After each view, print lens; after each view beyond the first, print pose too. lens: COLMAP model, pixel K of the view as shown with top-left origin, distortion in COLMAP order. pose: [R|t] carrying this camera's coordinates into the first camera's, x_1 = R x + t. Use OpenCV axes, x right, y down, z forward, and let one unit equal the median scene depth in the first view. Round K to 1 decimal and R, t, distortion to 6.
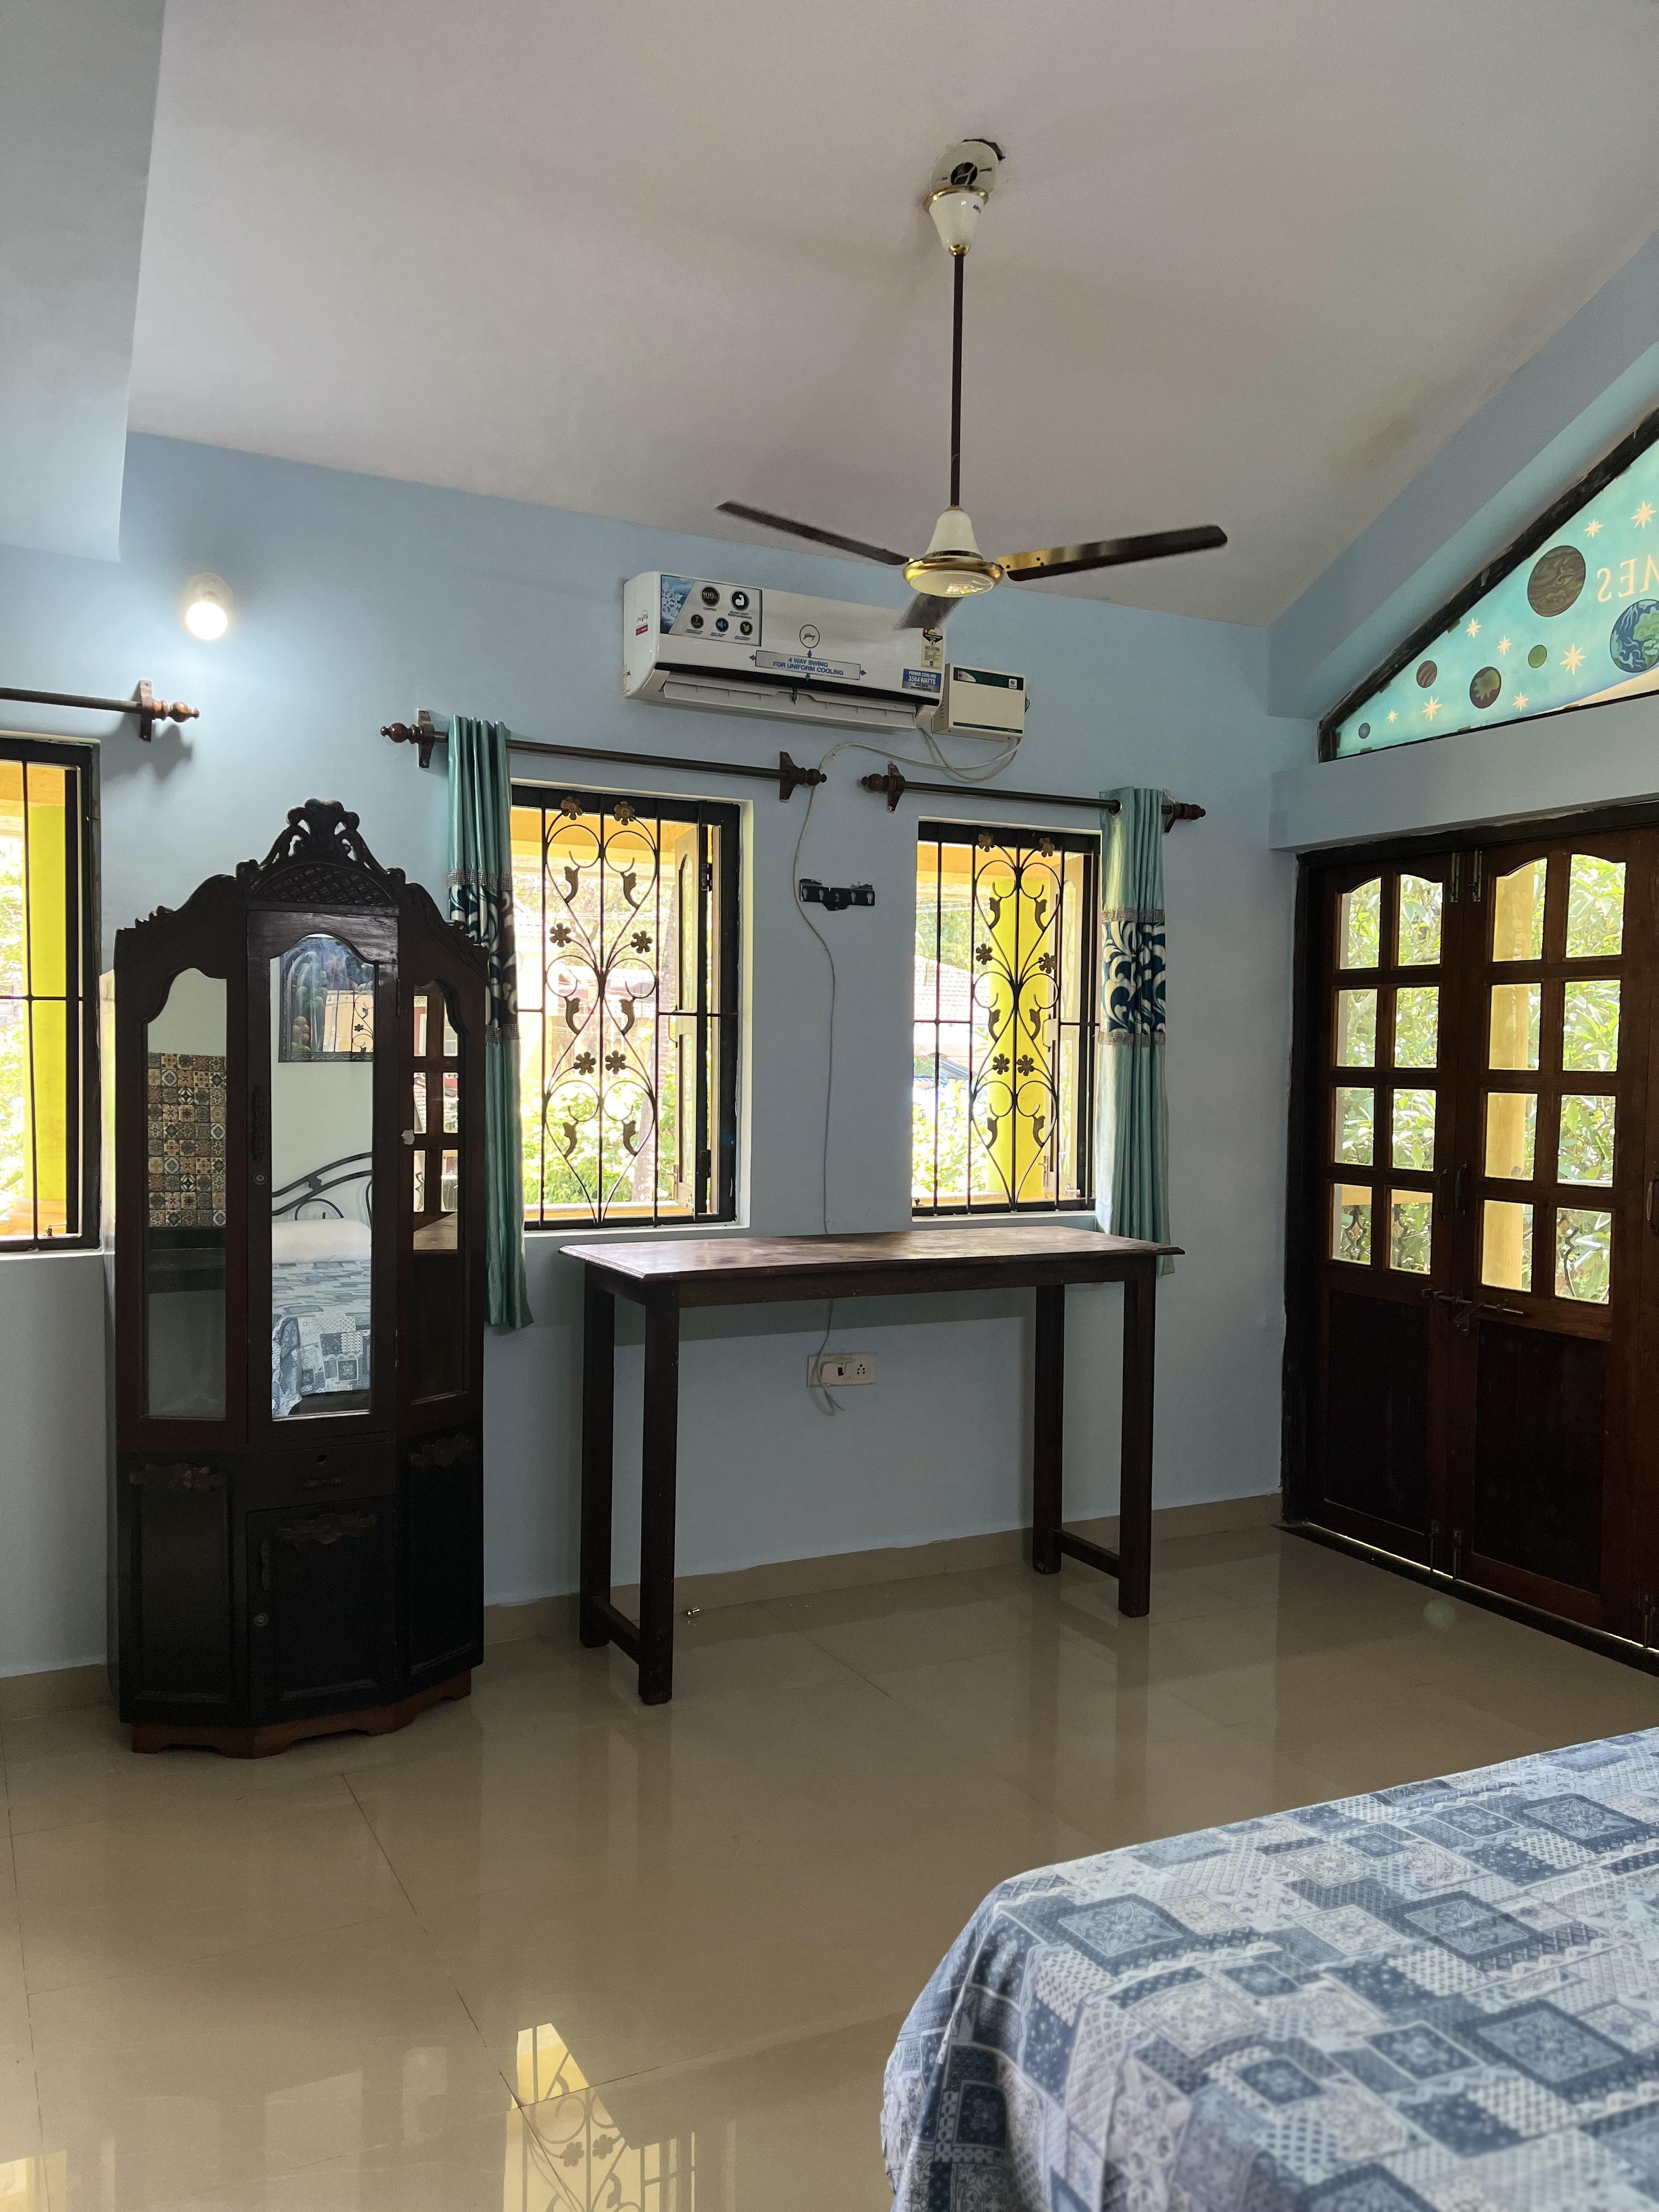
lens RADIAL K [[1650.9, 0, 829.5], [0, 1650.9, 1106.0], [0, 0, 1]] dist [0.068541, 0.000763]
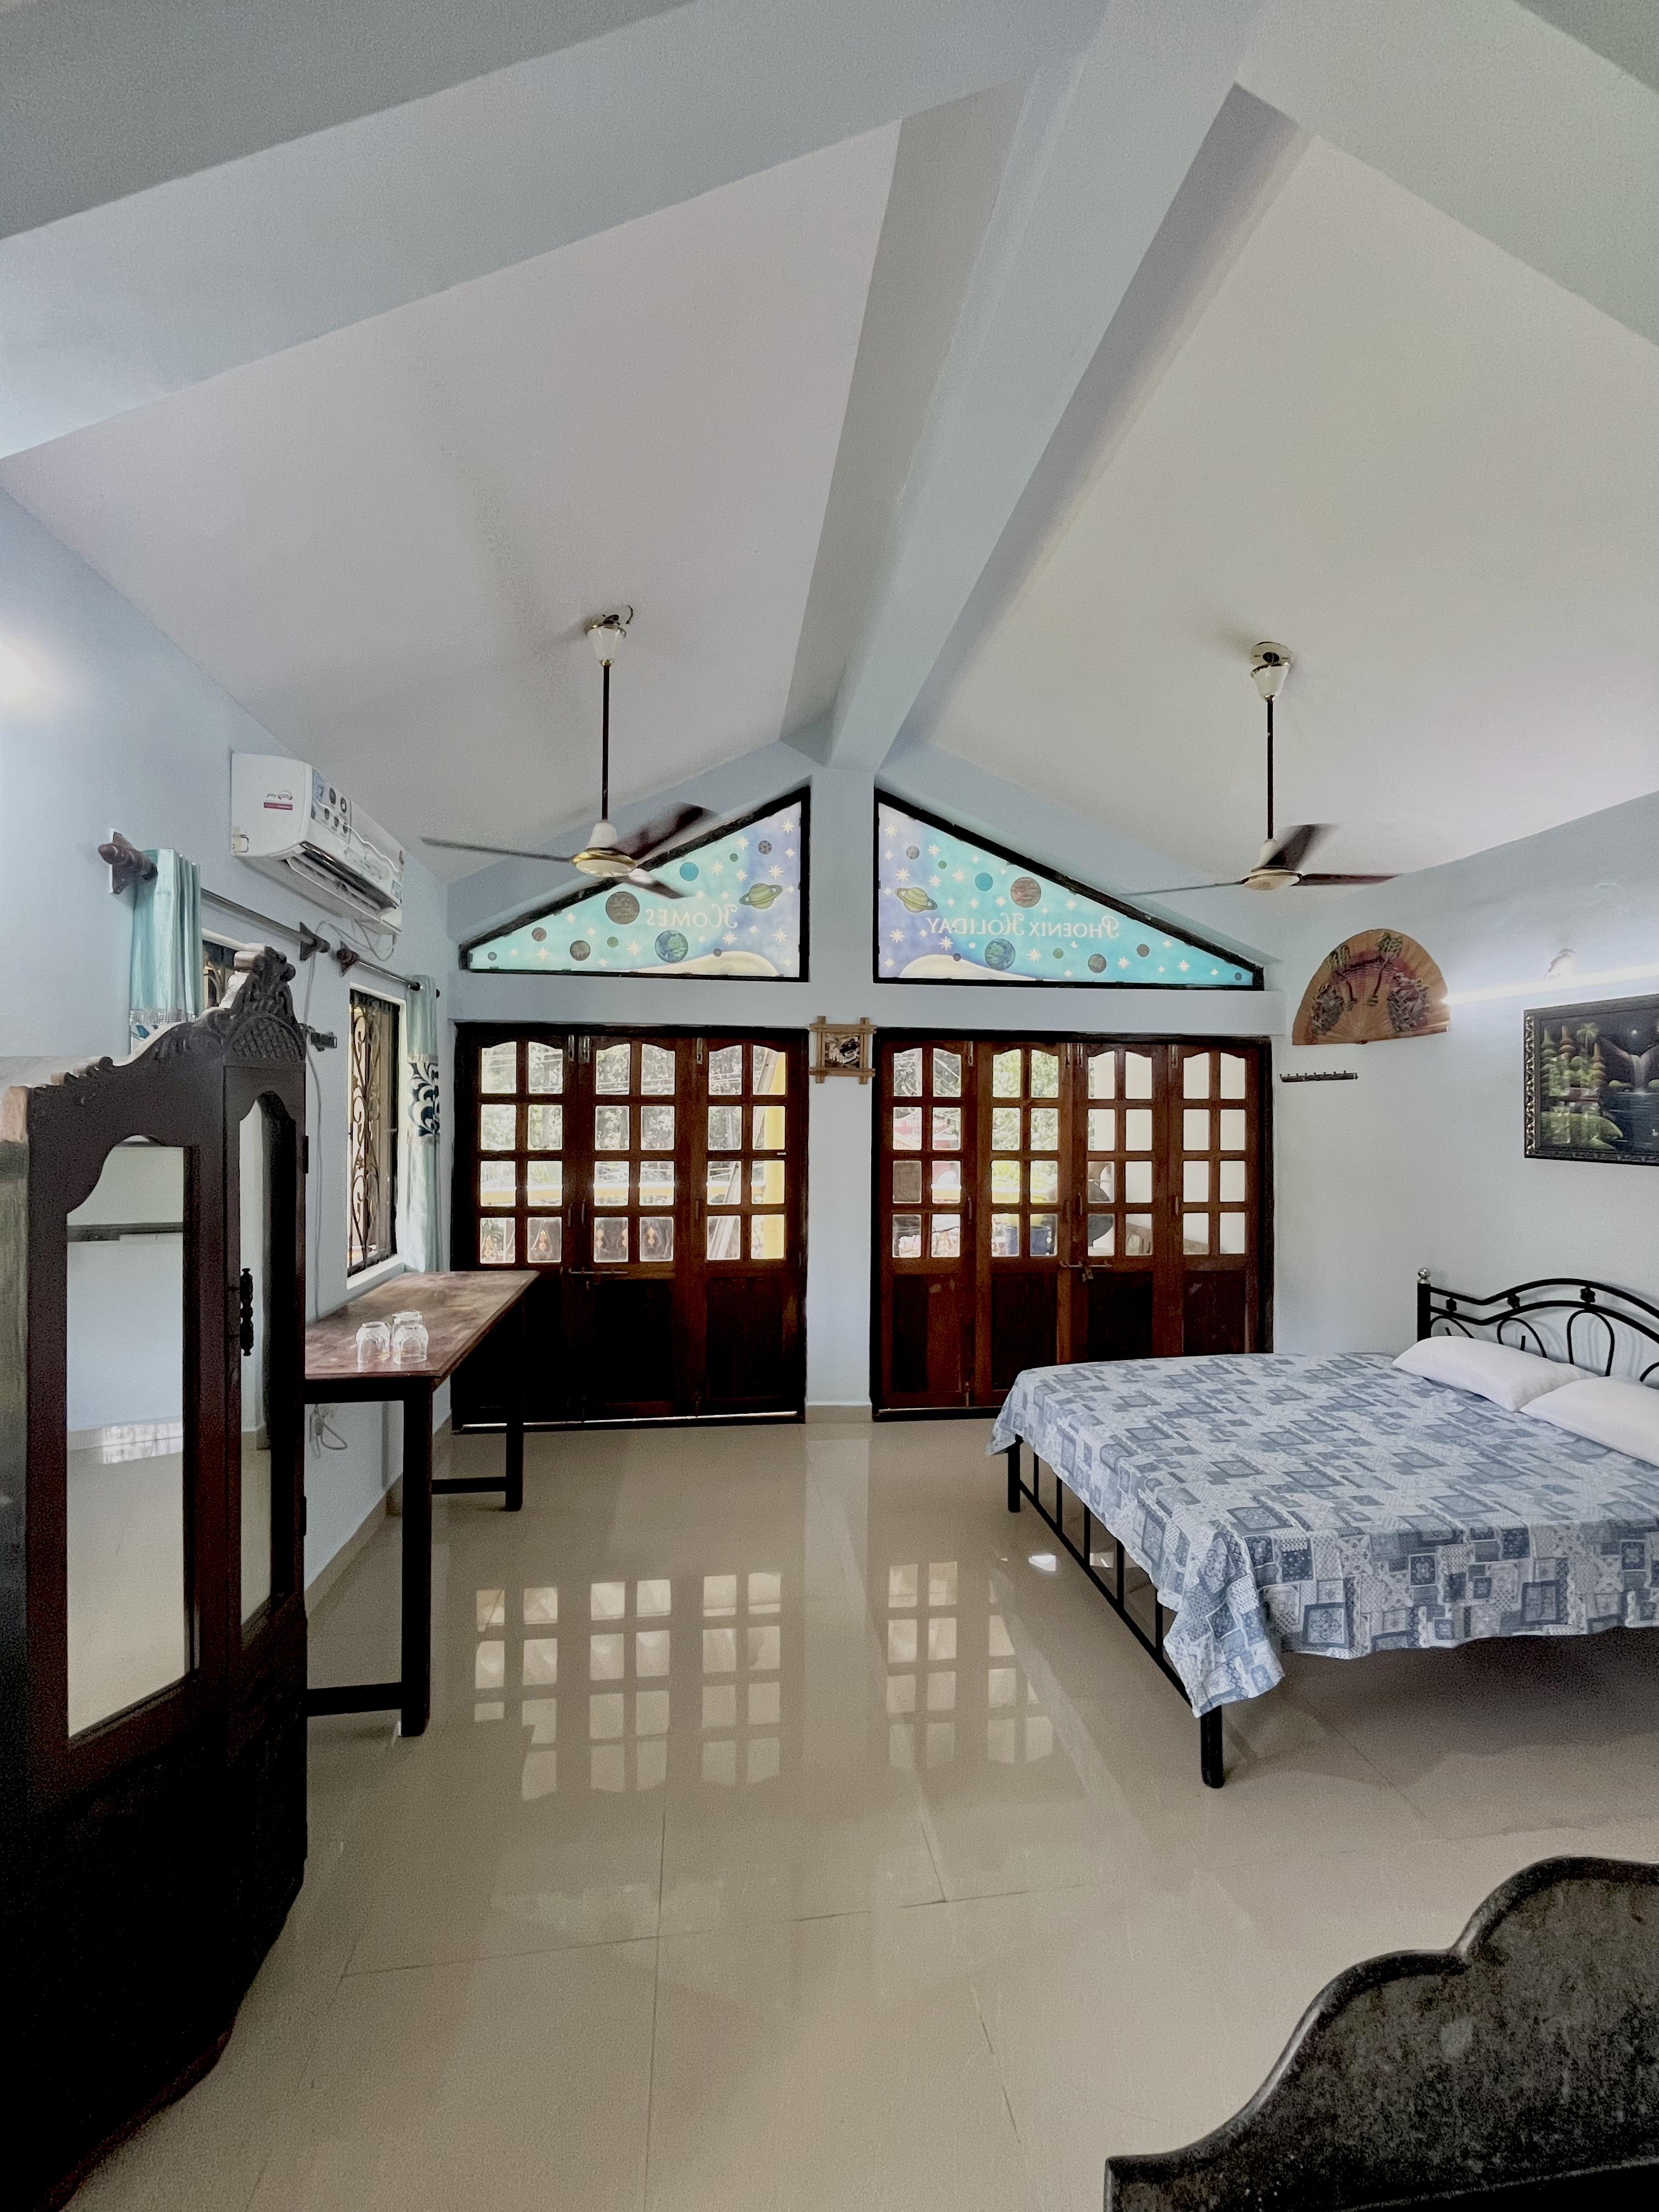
lens RADIAL K [[901.2, 0, 829.5], [0, 901.2, 1106.0], [0, 0, 1]] dist [-0.000104, 0.000232]
pose [[0.360460, -0.005072, 0.932761, -0.488491], [0.030740, 0.999507, -0.006444, -0.059438], [-0.932268, 0.030996, 0.360438, 0.385752]]
